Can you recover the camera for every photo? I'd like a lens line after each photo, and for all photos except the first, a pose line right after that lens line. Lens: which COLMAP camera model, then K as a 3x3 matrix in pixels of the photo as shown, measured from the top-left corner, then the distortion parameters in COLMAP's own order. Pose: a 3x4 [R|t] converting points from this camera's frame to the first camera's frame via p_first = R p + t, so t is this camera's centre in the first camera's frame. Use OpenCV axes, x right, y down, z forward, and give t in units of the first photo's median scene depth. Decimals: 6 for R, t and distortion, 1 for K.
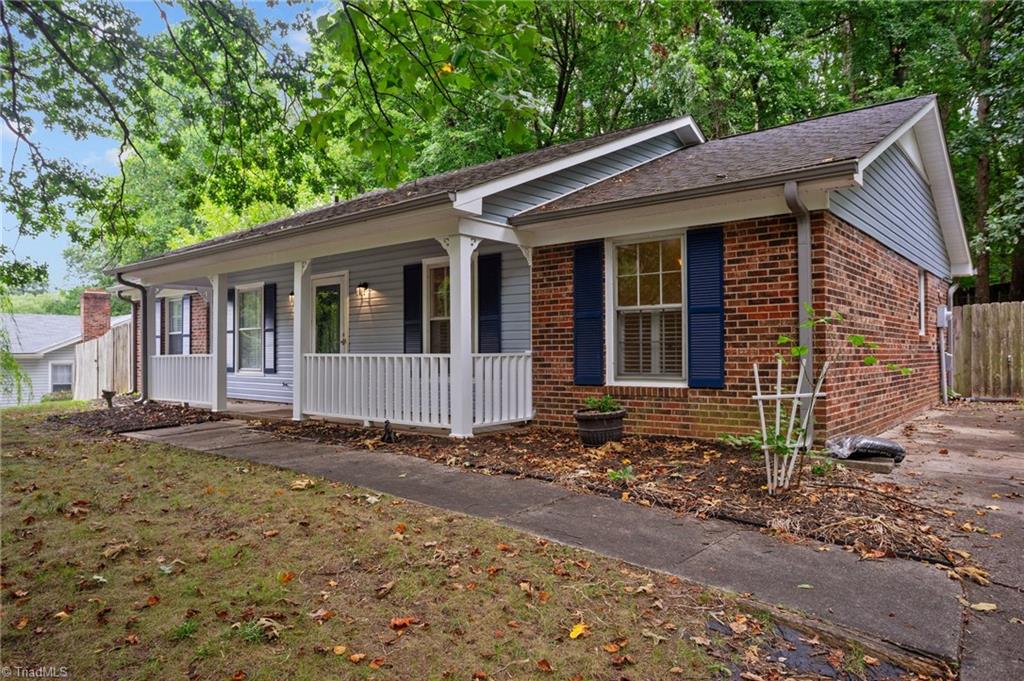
lens RADIAL K [[666.6, 0, 510.2], [0, 666.6, 343.8], [0, 0, 1]] dist [-0.031951, 0.001233]
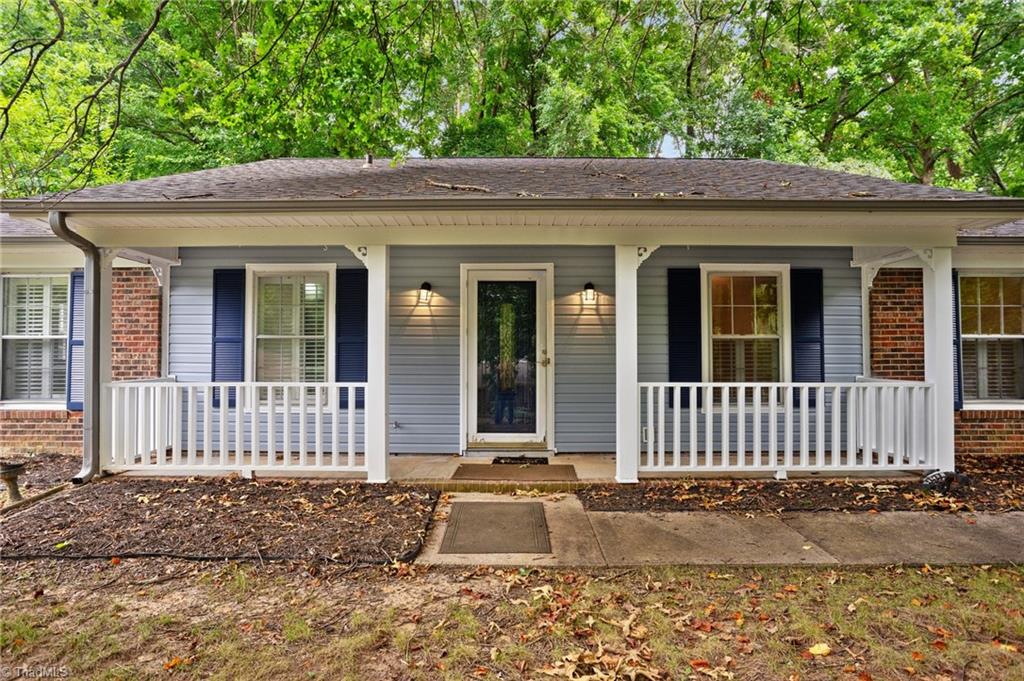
lens RADIAL K [[603.8, 0, 493.0], [0, 603.8, 350.6], [0, 0, 1]] dist [-0.019160, 0.002052]
pose [[0.763815, 0.027312, 0.644857, -0.962696], [-0.011672, 0.999525, -0.028508, 0.004833], [-0.645330, 0.014248, 0.763771, 0.721059]]
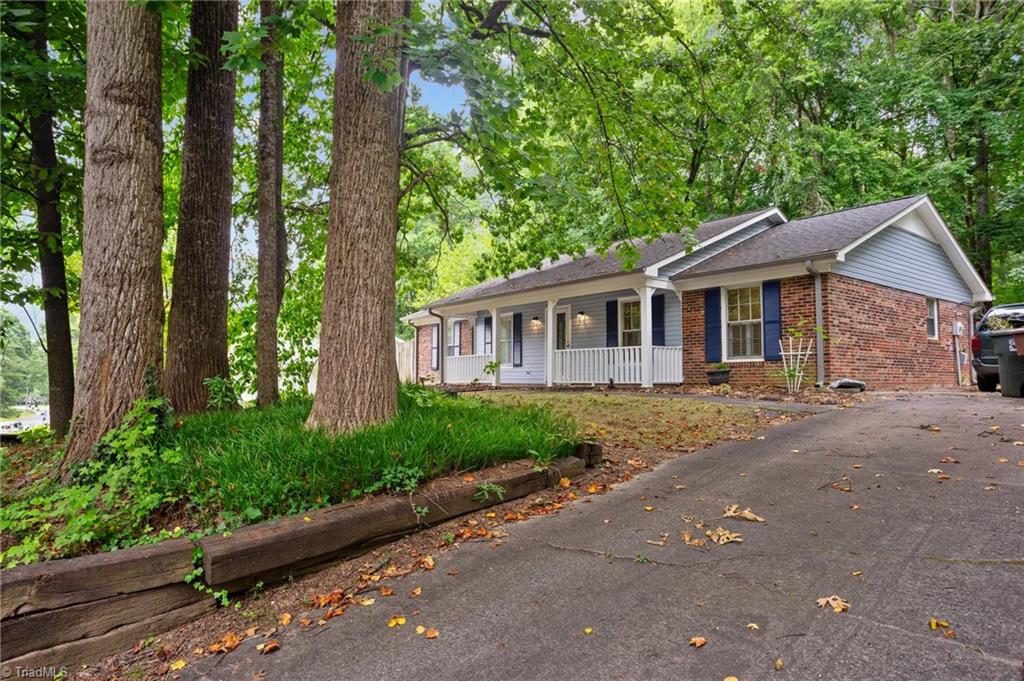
lens RADIAL K [[629.0, 0, 533.4], [0, 629.0, 345.1], [0, 0, 1]] dist [-0.006727, 0.000989]
pose [[0.985539, -0.005770, -0.169350, -0.082887], [-0.001289, 0.999136, -0.041540, 0.085465], [0.169443, 0.041158, 0.984680, -0.848181]]
